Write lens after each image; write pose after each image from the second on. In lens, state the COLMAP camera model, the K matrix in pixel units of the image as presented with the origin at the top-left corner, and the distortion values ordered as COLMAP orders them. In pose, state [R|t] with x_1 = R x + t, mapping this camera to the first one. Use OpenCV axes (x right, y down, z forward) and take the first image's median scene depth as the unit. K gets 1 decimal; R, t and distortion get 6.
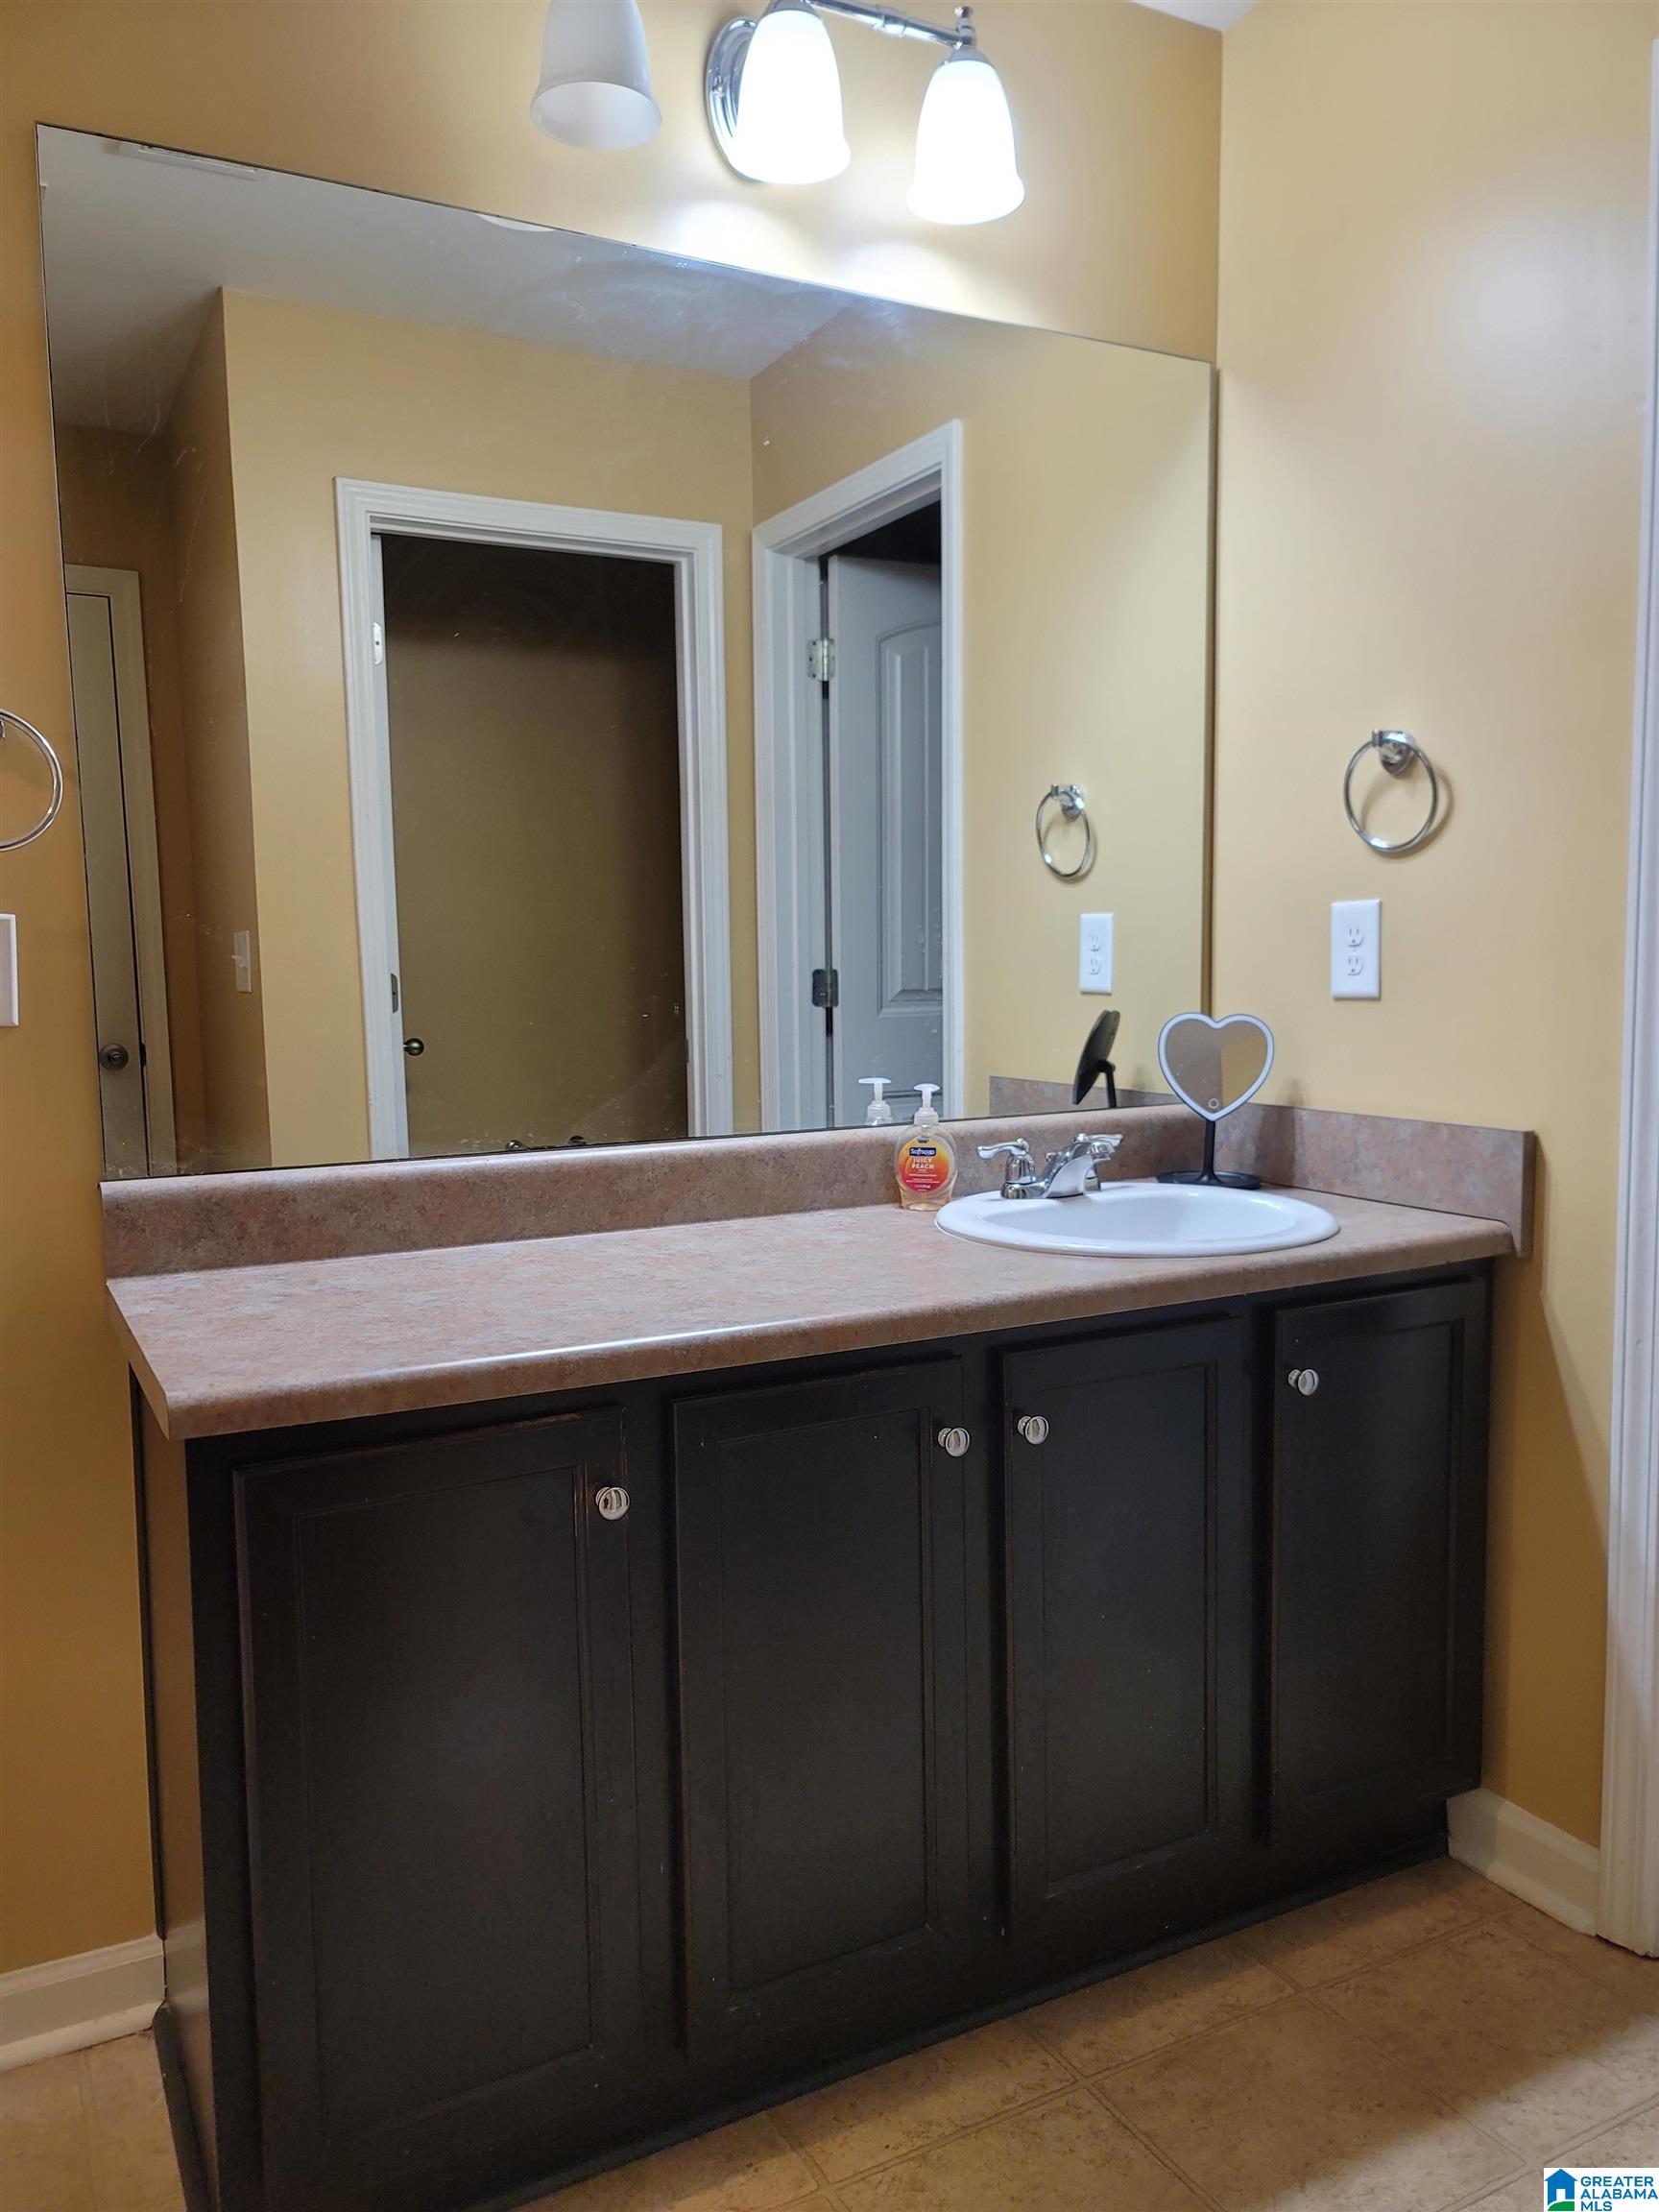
lens RADIAL K [[1648.2, 0, 824.2], [0, 1648.2, 1115.4], [0, 0, 1]] dist [0.063966, -0.049864]
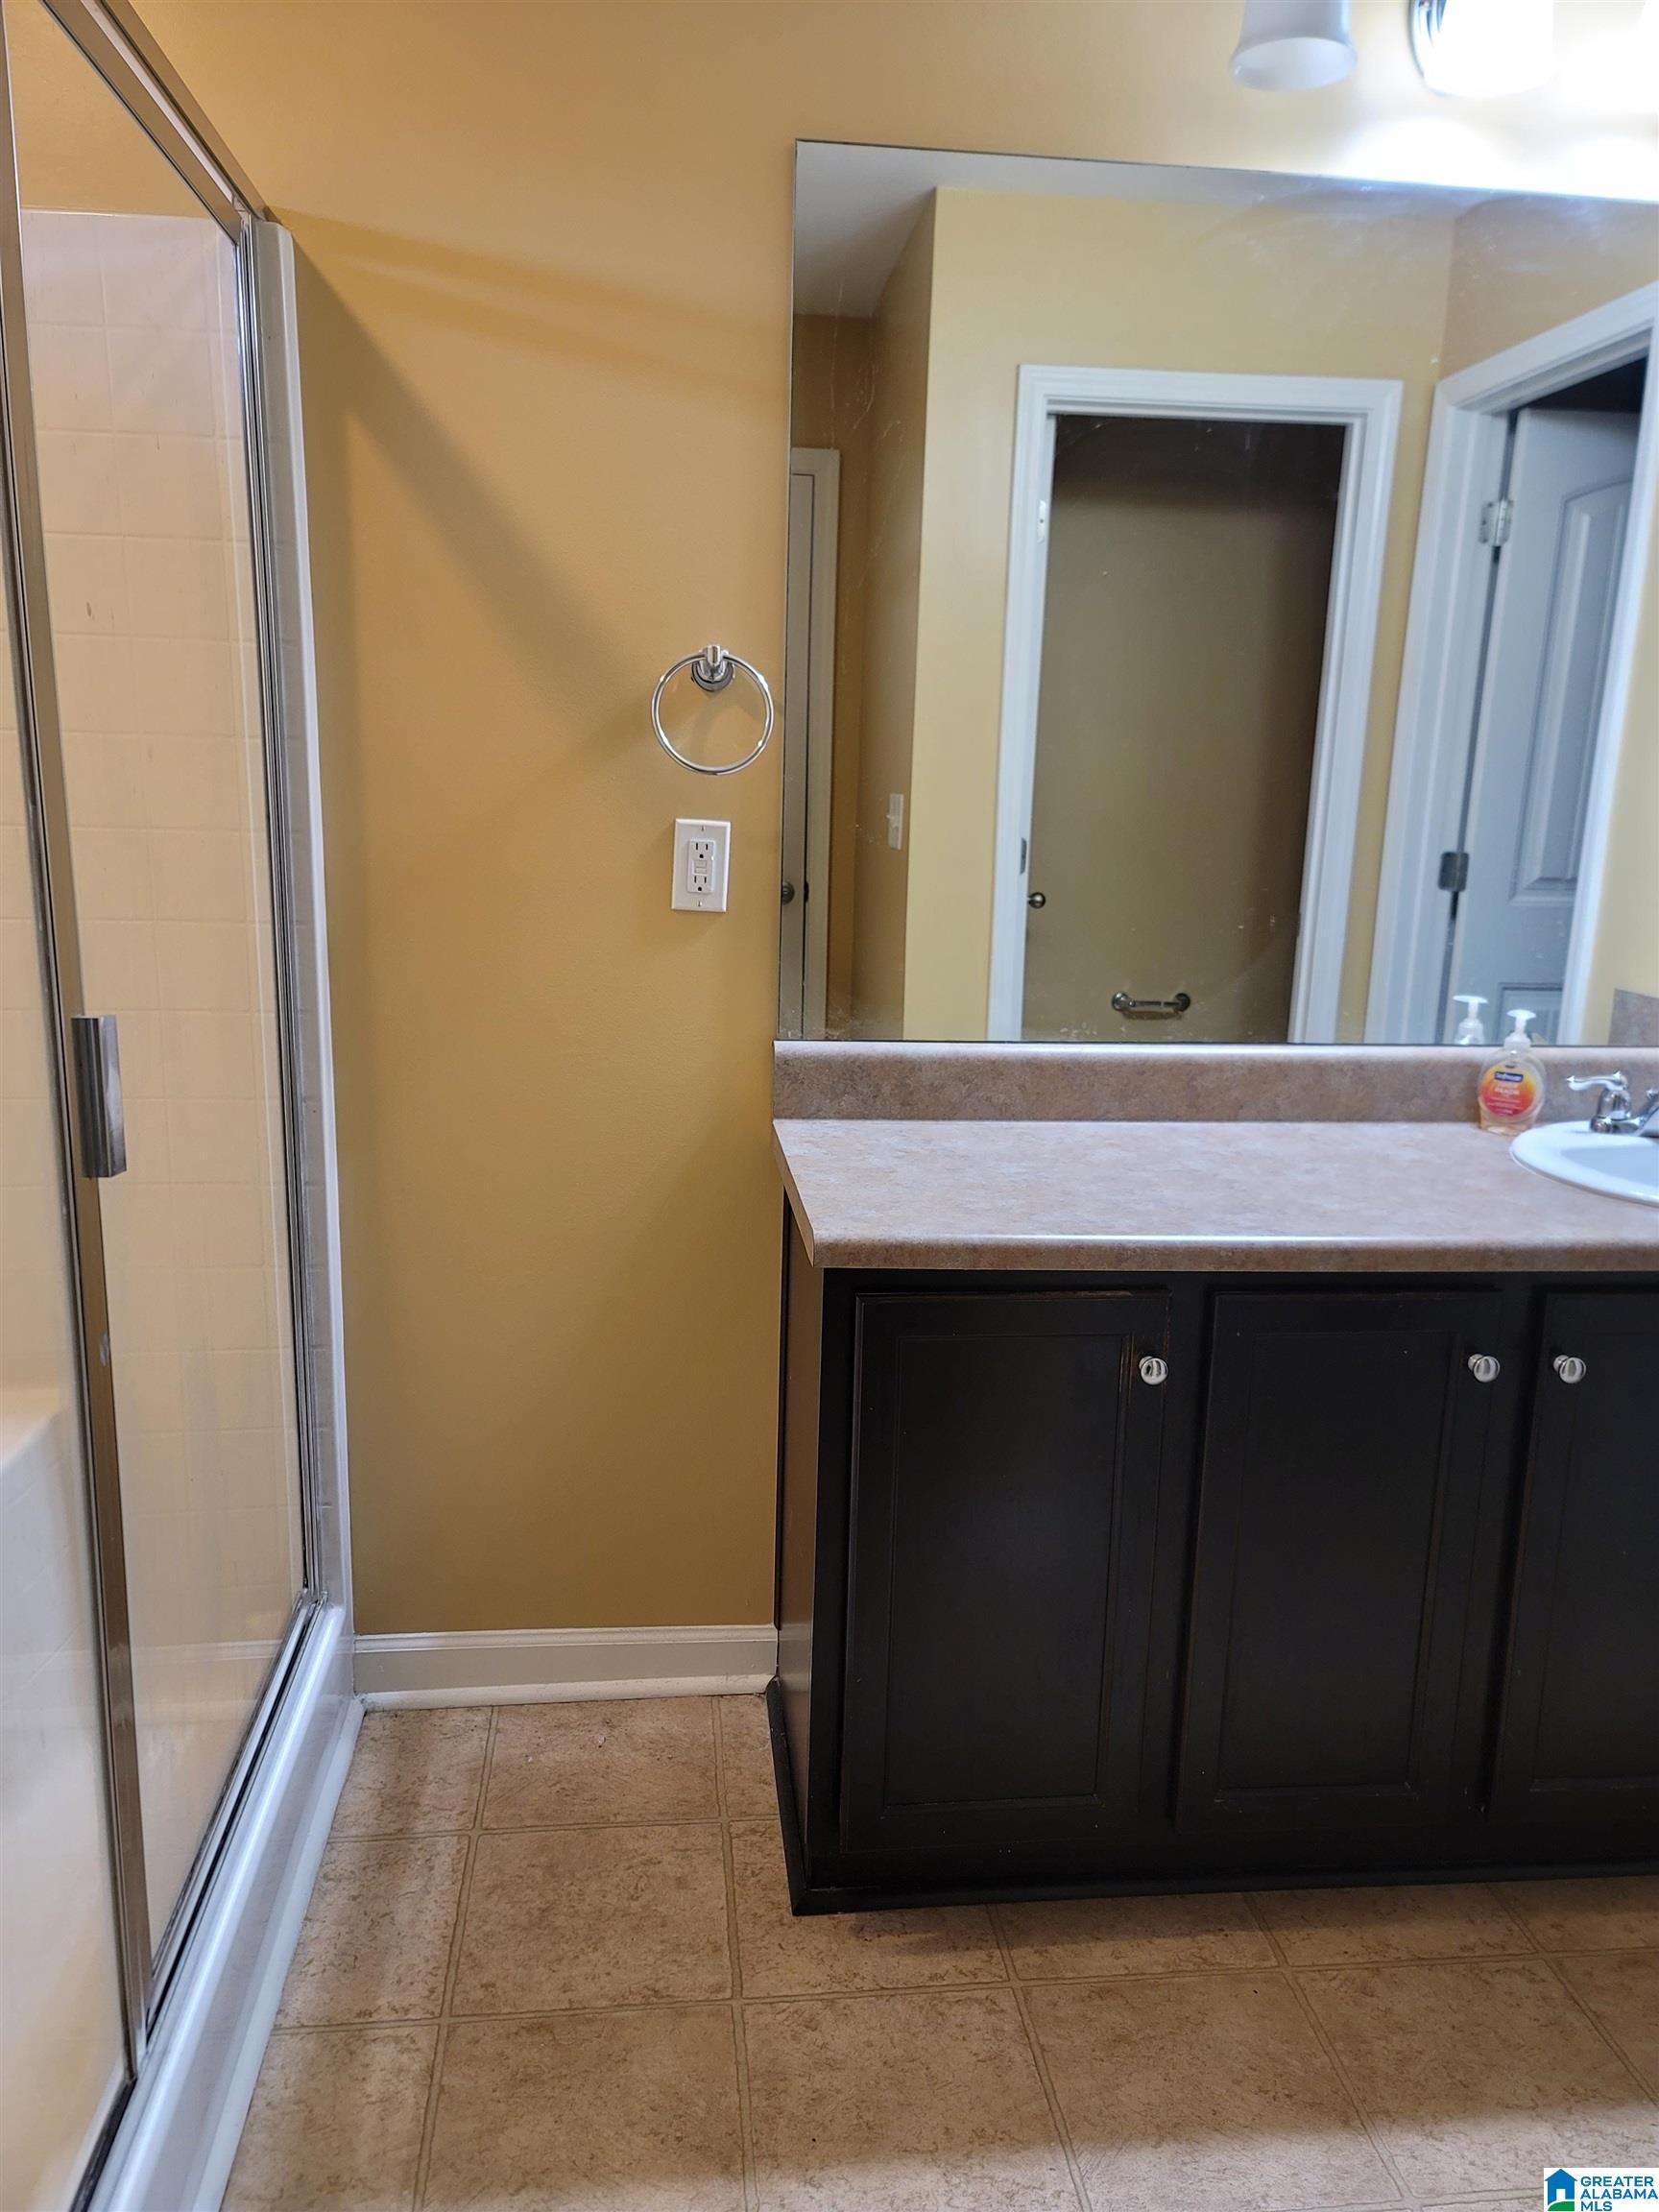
lens RADIAL K [[1648.2, 0, 824.2], [0, 1648.2, 1115.4], [0, 0, 1]] dist [0.063966, -0.049864]
pose [[0.928771, 0.119346, -0.350916, 0.035390], [-0.079882, 0.988946, 0.124916, -0.056505], [0.361945, -0.087987, 0.928038, -0.122924]]
